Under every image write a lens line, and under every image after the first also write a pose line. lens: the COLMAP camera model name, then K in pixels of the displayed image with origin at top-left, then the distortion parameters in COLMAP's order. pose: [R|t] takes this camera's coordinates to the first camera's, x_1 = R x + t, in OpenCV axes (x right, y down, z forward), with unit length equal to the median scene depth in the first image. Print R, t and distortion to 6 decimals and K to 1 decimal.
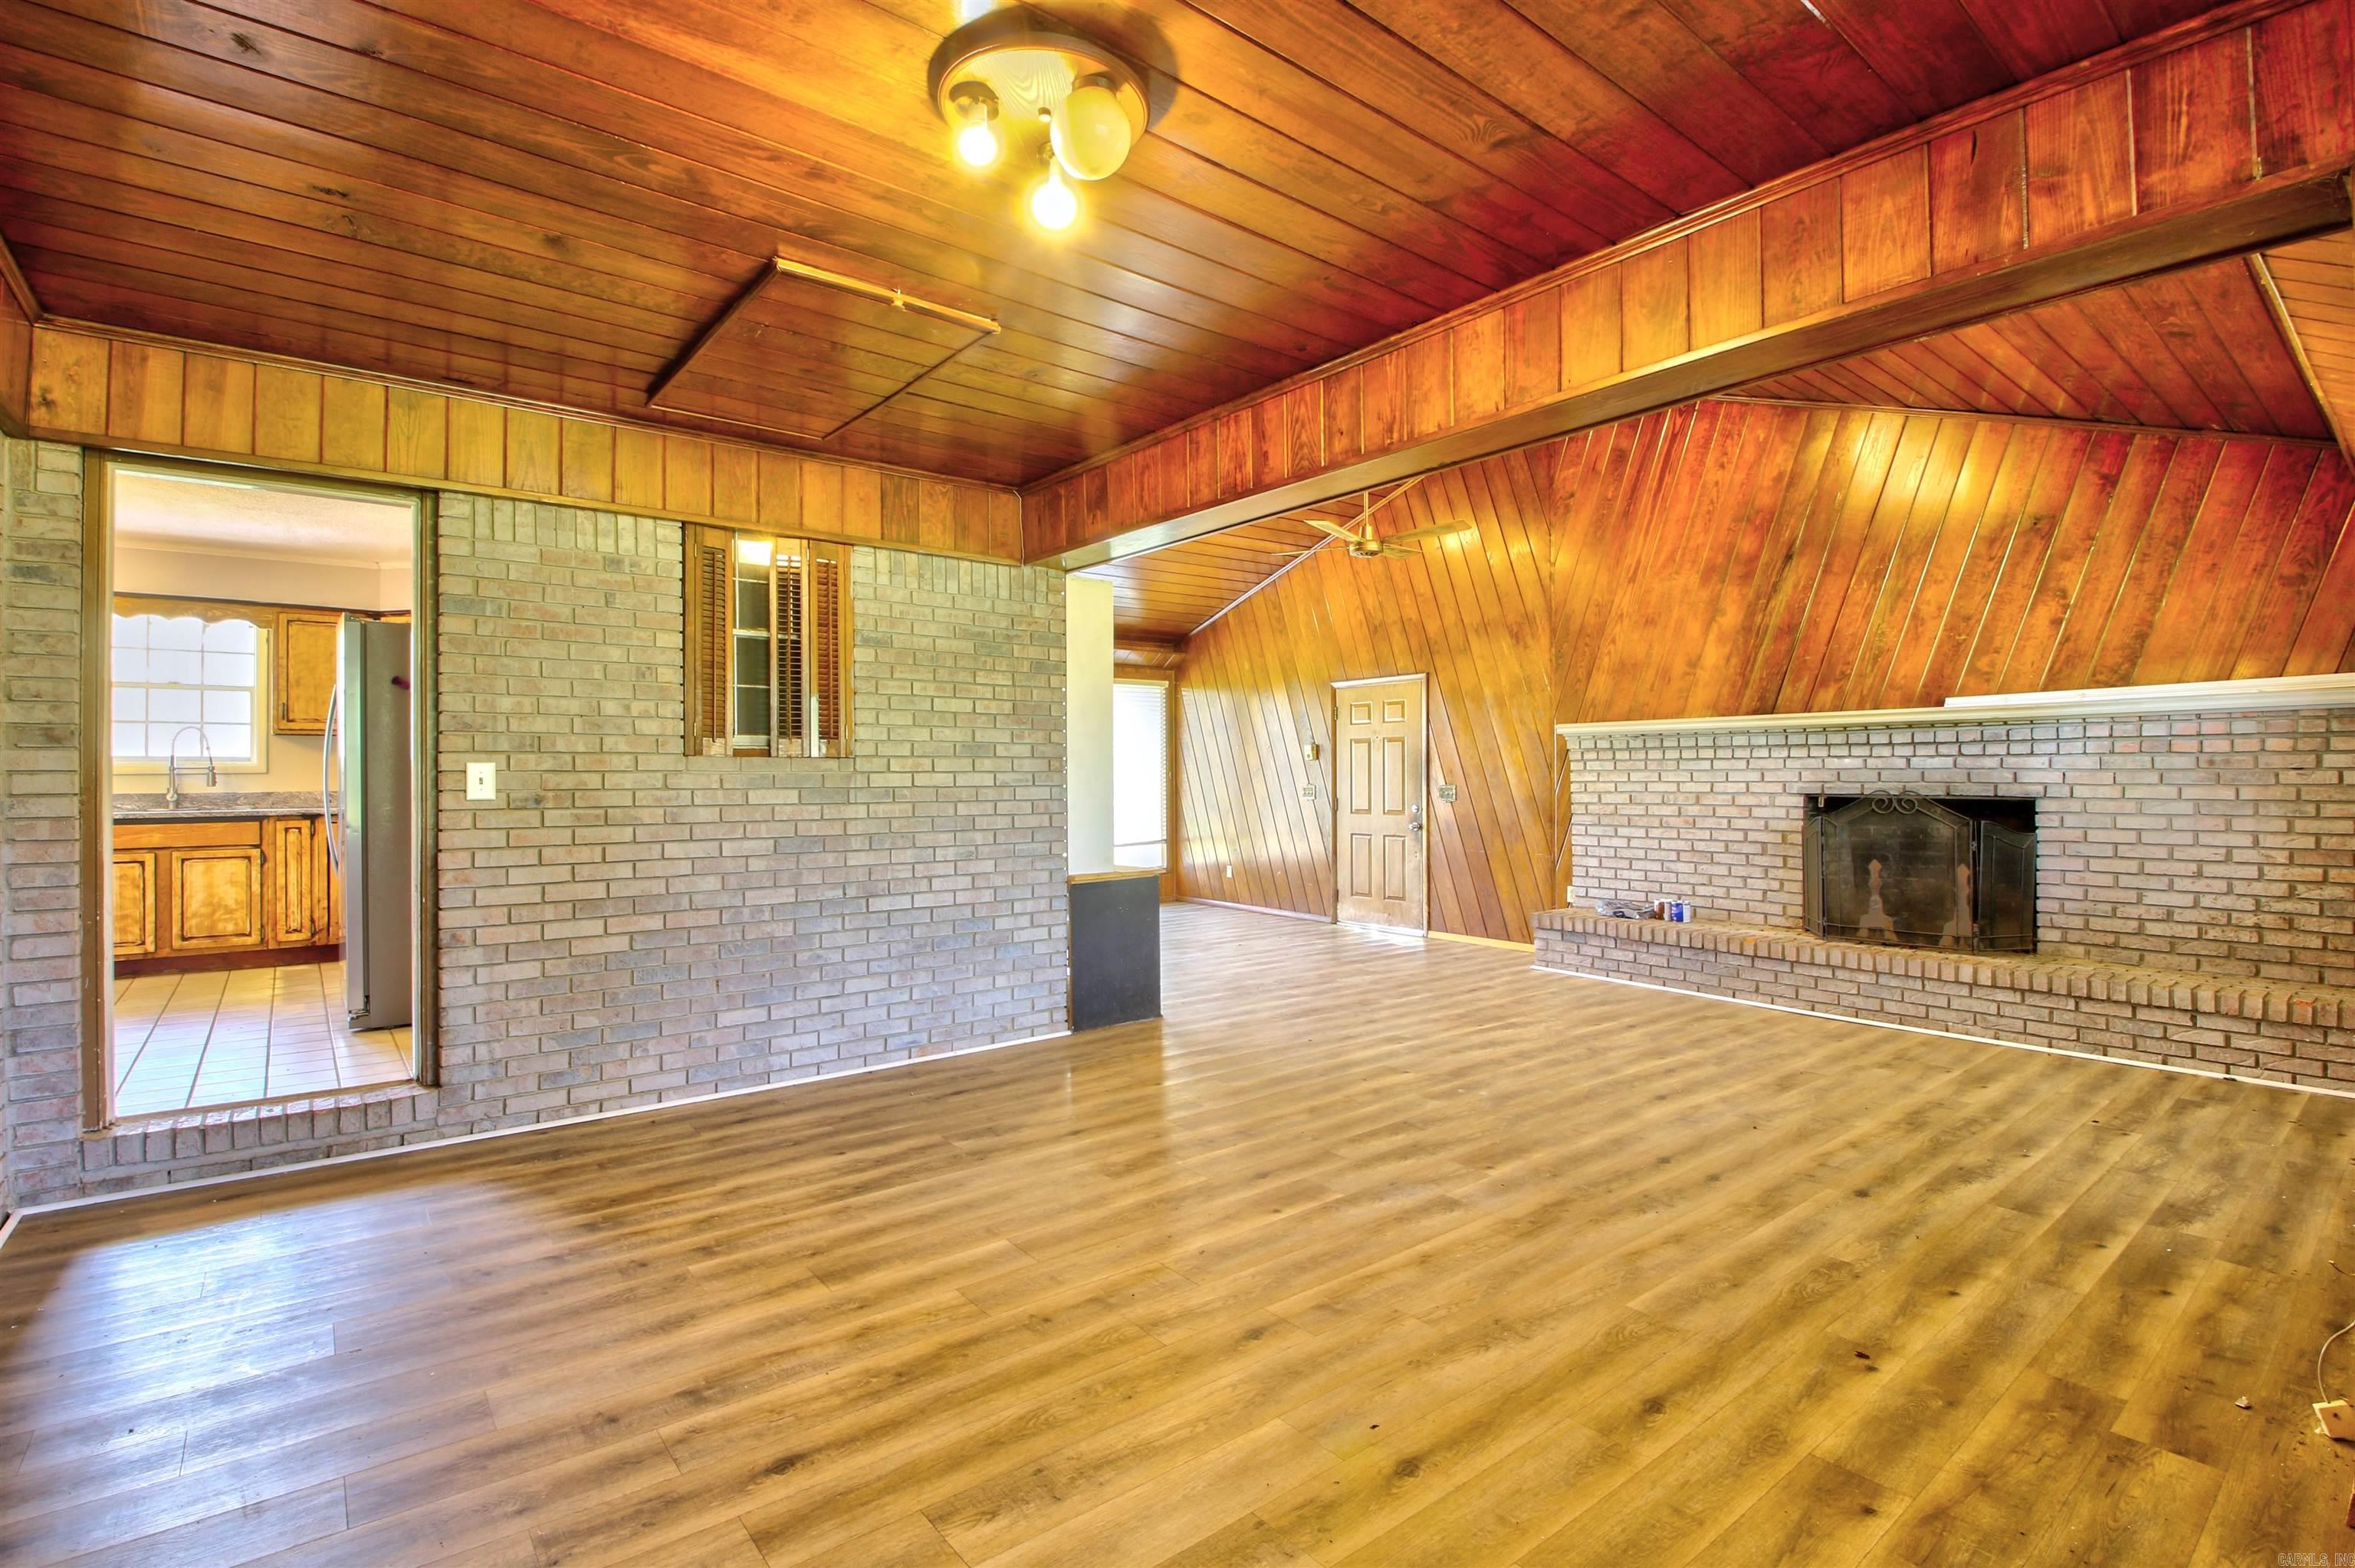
lens RADIAL K [[1100.8, 0, 1175.0], [0, 1100.8, 774.4], [0, 0, 1]] dist [0.023752, -0.028130]
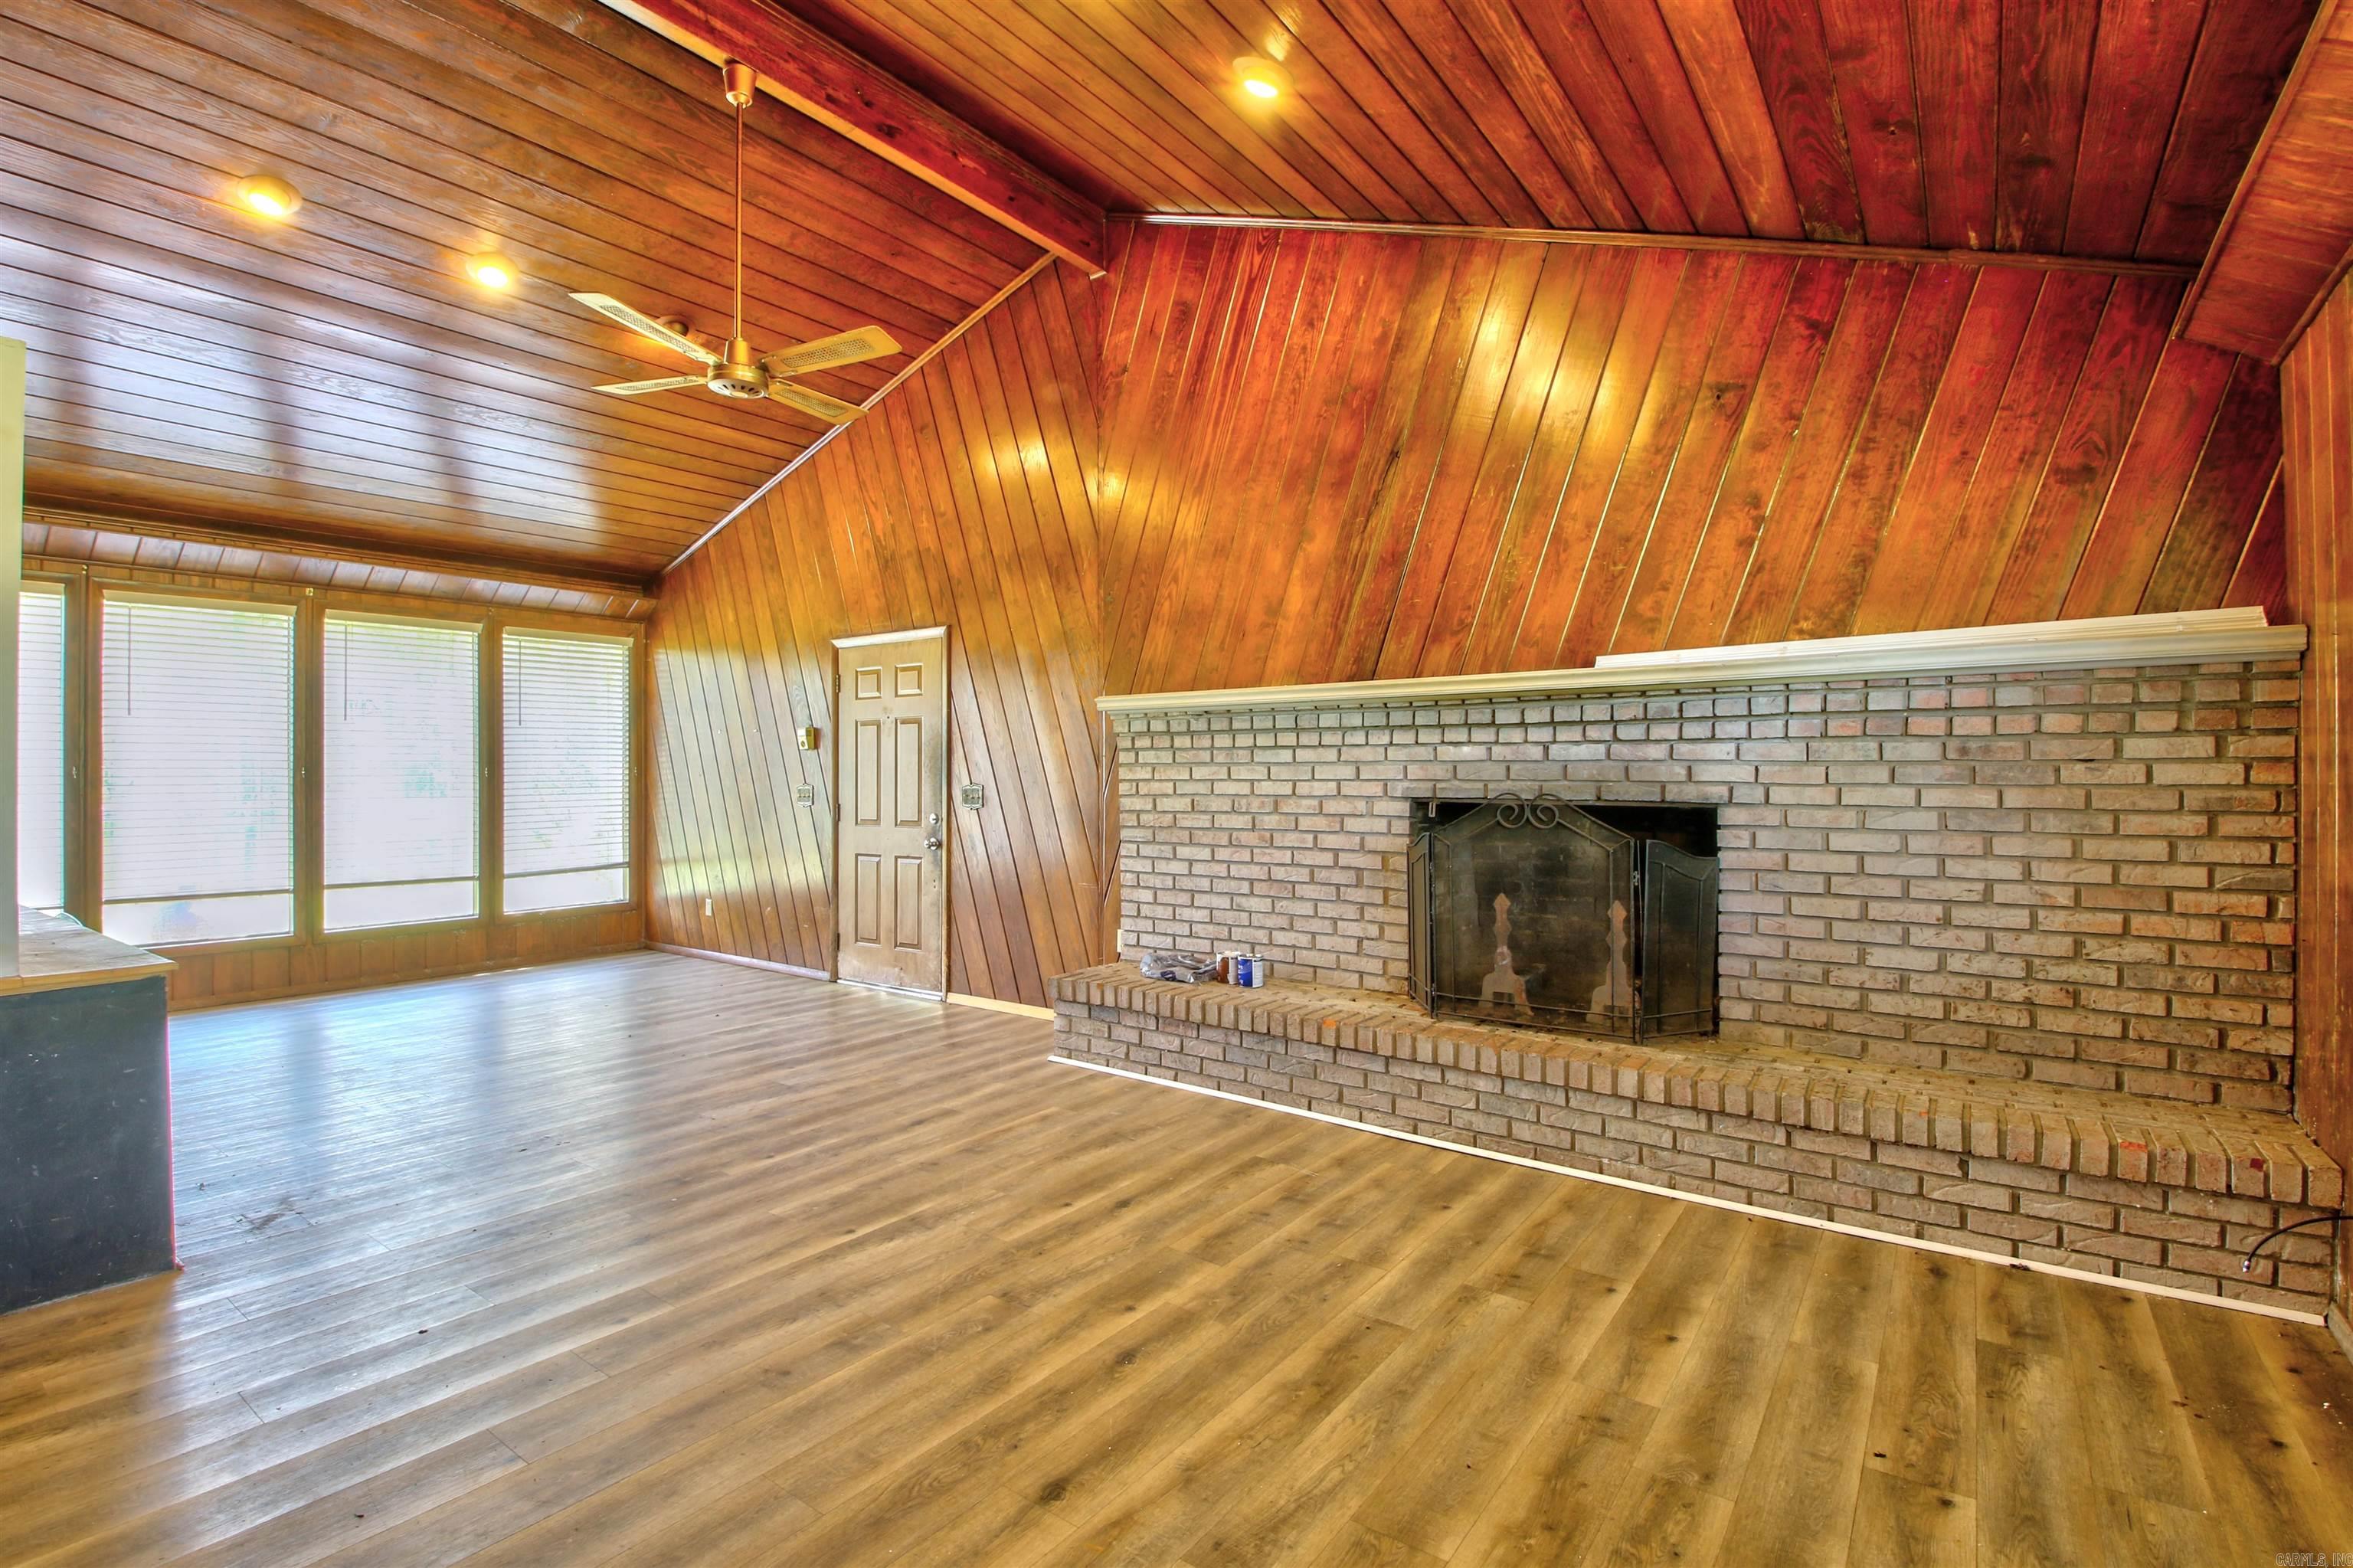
lens RADIAL K [[1074.2, 0, 1172.0], [0, 1074.2, 774.3], [0, 0, 1]] dist [0.068483, -0.067679]
pose [[0.968454, 0.004165, 0.249157, 0.298578], [-0.003830, 0.999991, -0.001829, 0.005501], [-0.249162, 0.000817, 0.968461, 0.449452]]
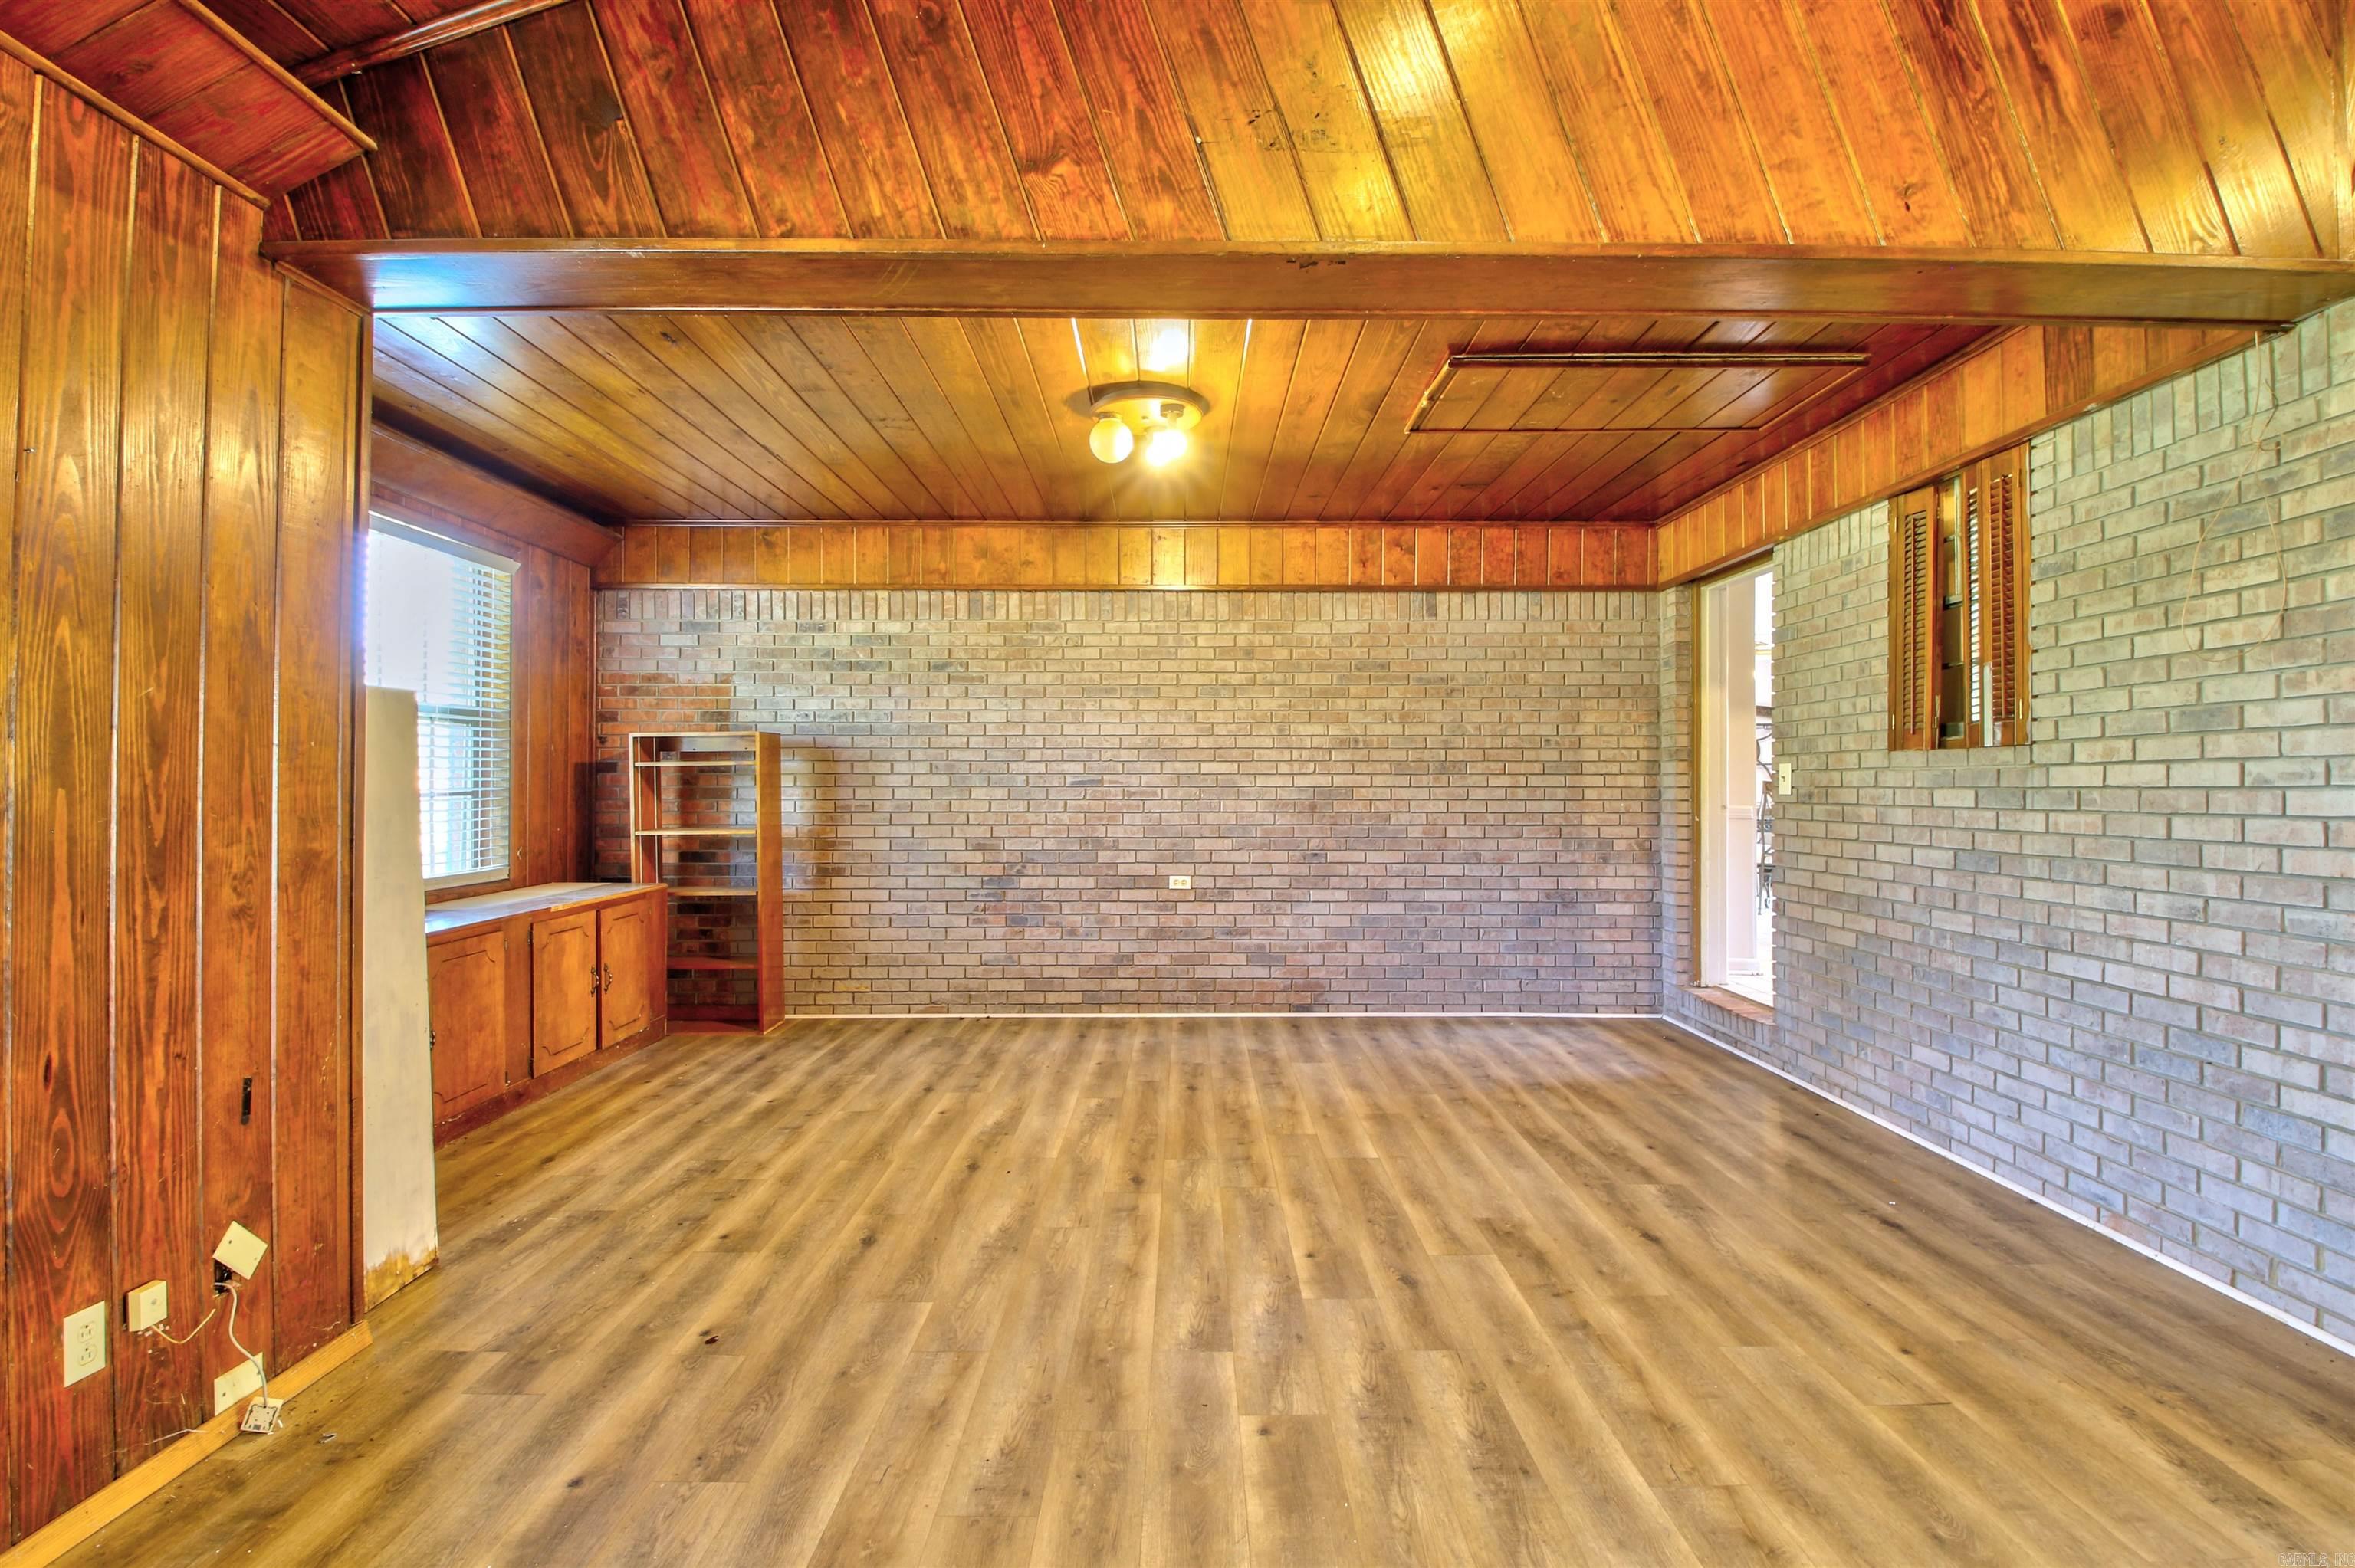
lens RADIAL K [[1100.8, 0, 1175.0], [0, 1100.8, 774.4], [0, 0, 1]] dist [0.023752, -0.028130]
pose [[-0.636719, -0.006326, -0.771070, 0.528030], [0.002828, 0.999940, -0.010539, 0.008523], [0.771091, -0.008891, -0.636663, 0.918236]]
